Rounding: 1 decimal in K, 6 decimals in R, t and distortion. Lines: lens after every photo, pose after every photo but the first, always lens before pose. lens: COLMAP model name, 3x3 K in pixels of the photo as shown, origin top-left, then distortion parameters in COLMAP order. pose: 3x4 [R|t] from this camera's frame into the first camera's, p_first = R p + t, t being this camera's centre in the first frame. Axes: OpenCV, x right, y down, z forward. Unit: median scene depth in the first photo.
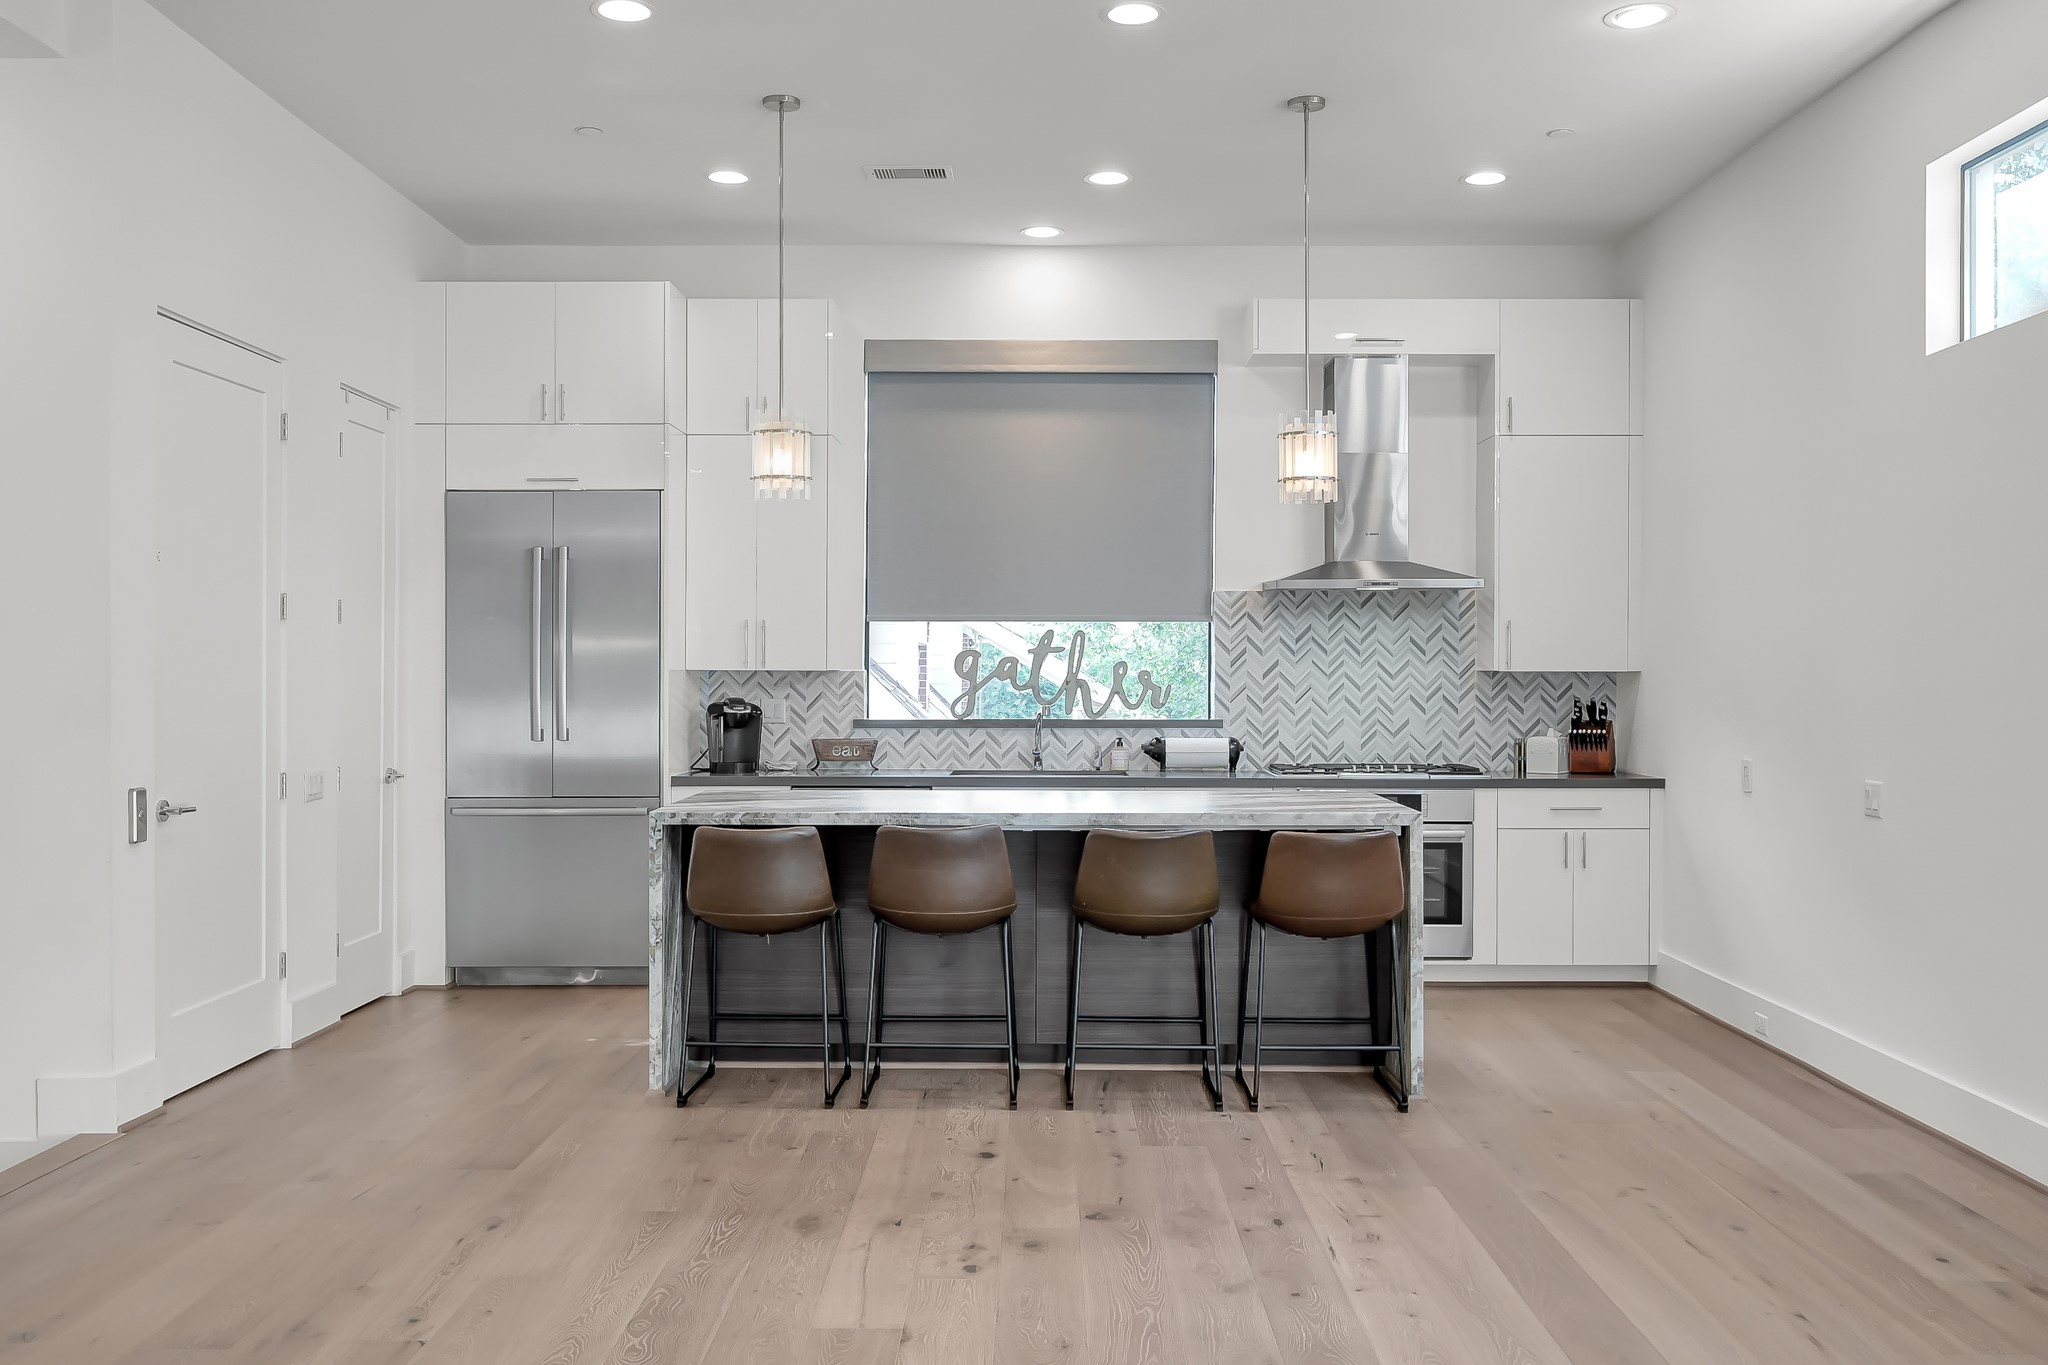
lens RADIAL K [[1775.6, 0, 1019.6], [0, 1775.6, 677.2], [0, 0, 1]] dist [-0.001571, 0.005794]
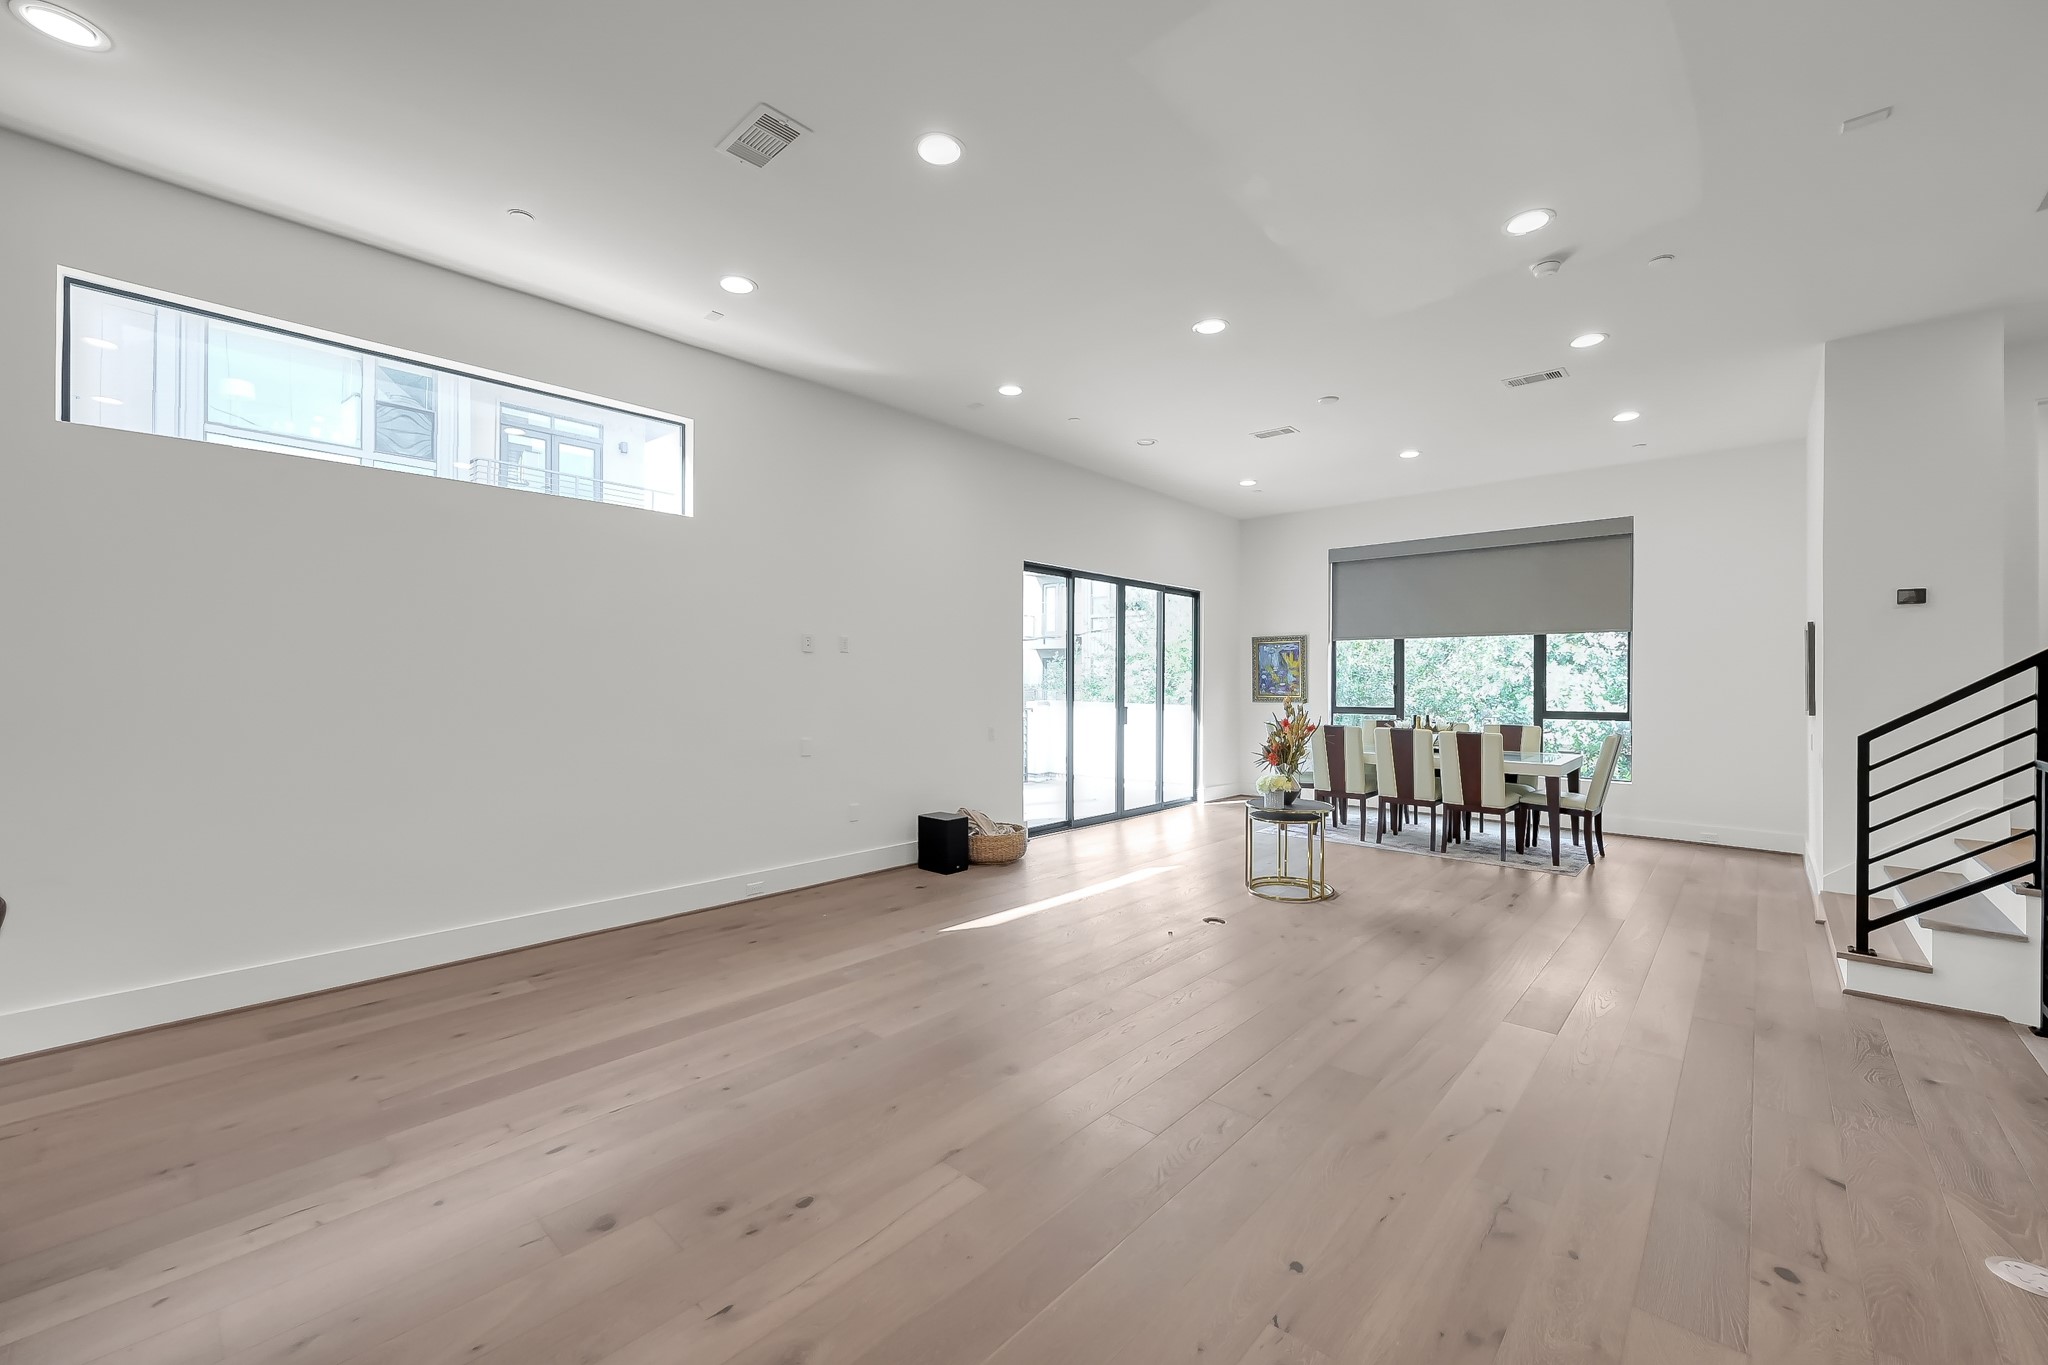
lens RADIAL K [[813.5, 0, 1033.7], [0, 813.5, 680.7], [0, 0, 1]] dist [-0.002921, 0.000448]
pose [[-0.753487, -0.005826, 0.657437, -0.246916], [-0.003390, 0.999982, 0.004976, -0.004872], [-0.657454, 0.001521, -0.753493, 0.661764]]
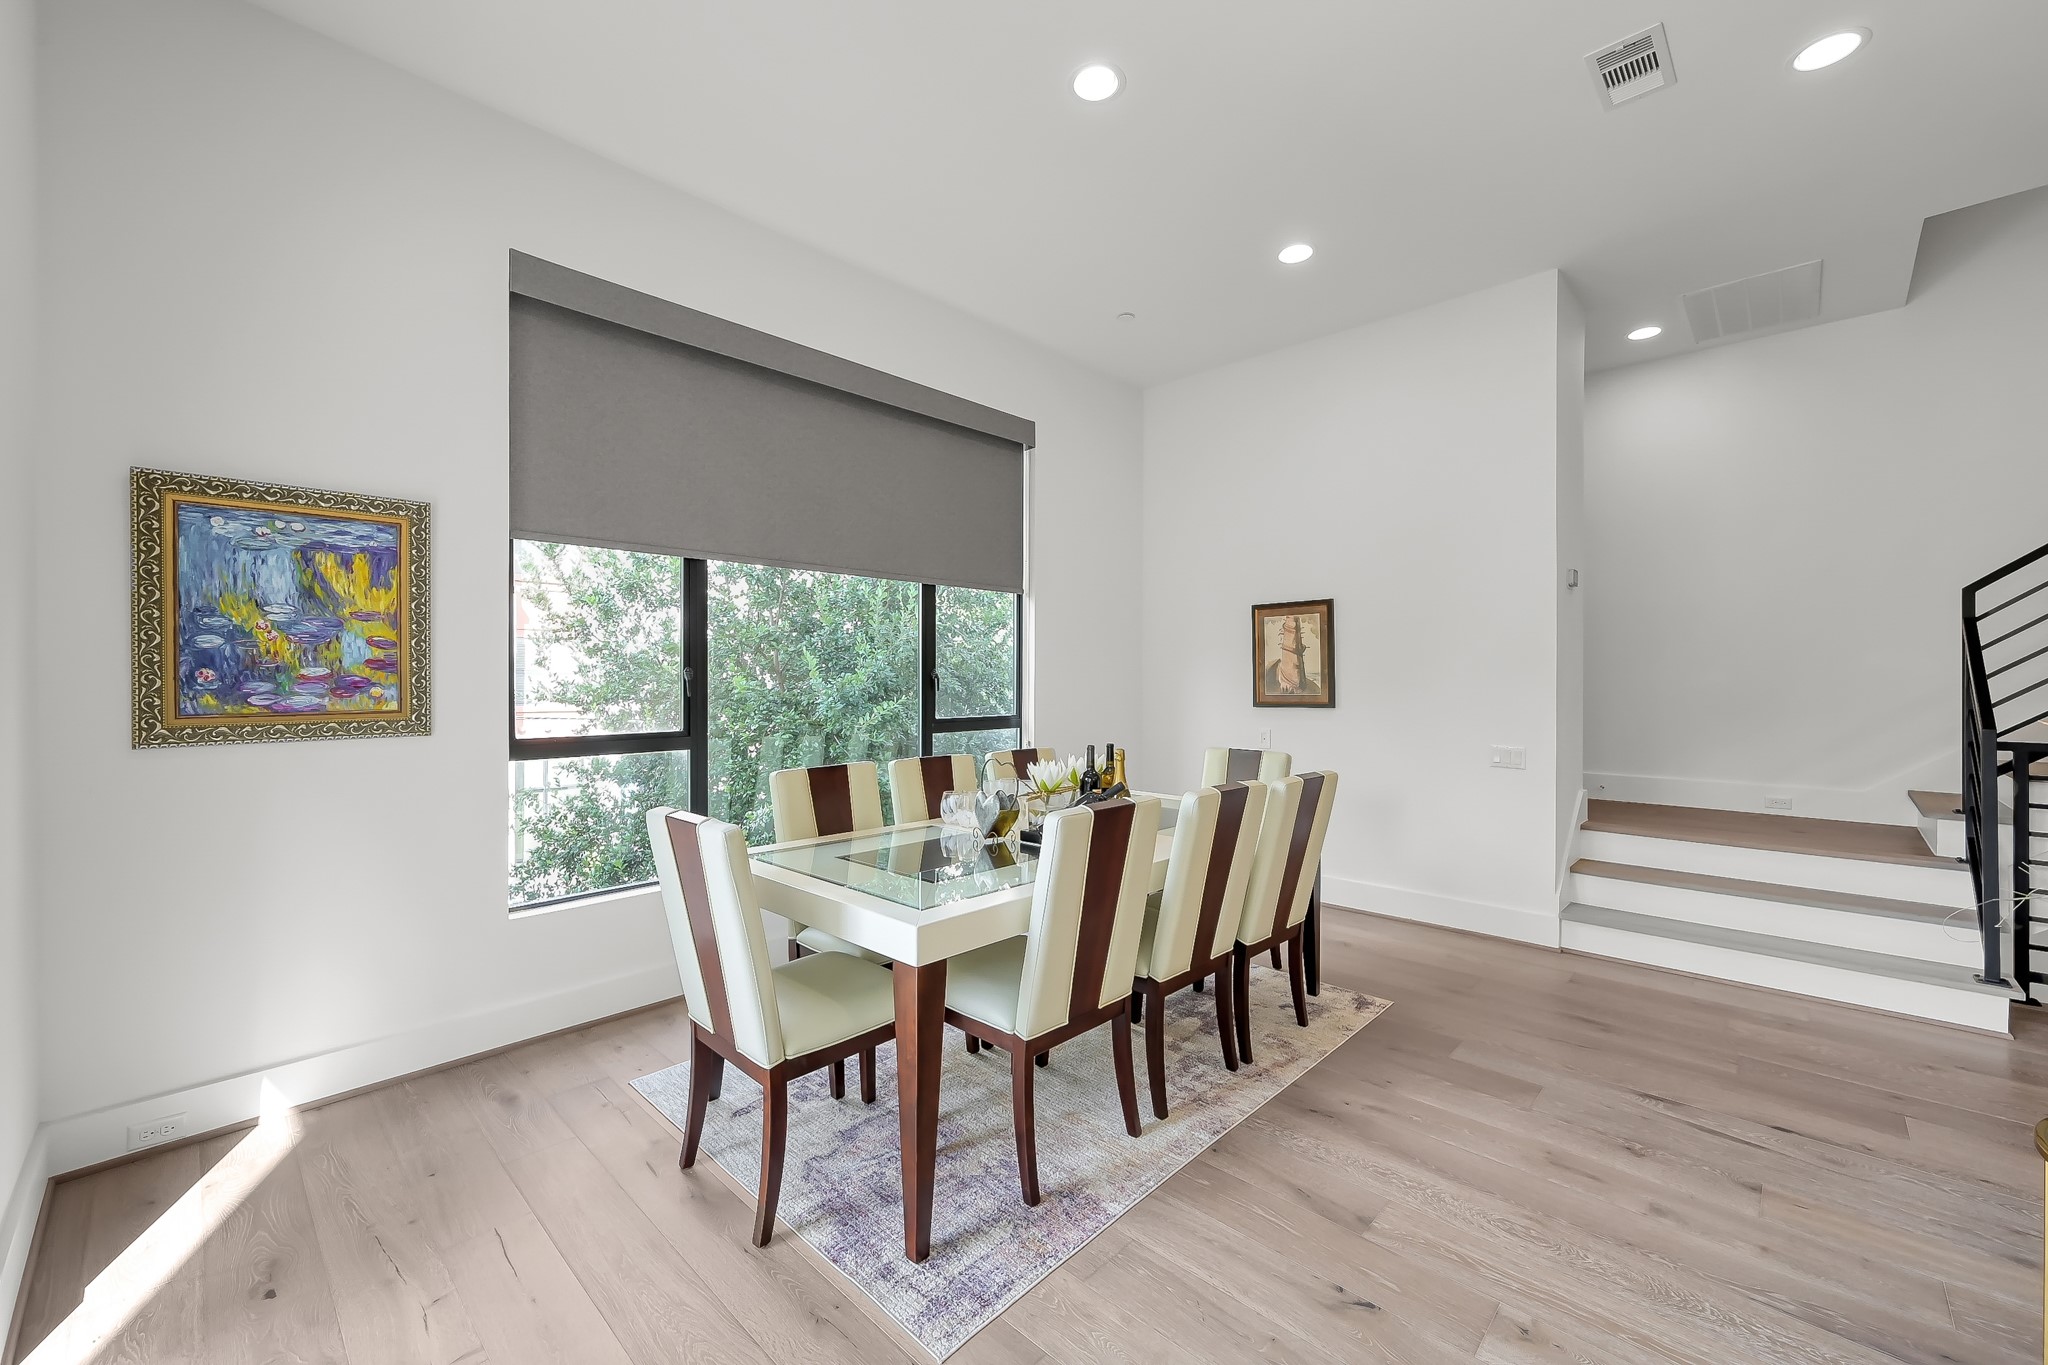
lens RADIAL K [[813.5, 0, 1034.3], [0, 813.5, 682.6], [0, 0, 1]] dist [-0.002921, 0.000448]
pose [[-0.687202, -0.001657, -0.726464, 0.313301], [-0.006857, 0.999968, 0.004206, 0.006524], [0.726434, 0.007872, -0.687191, -0.074265]]
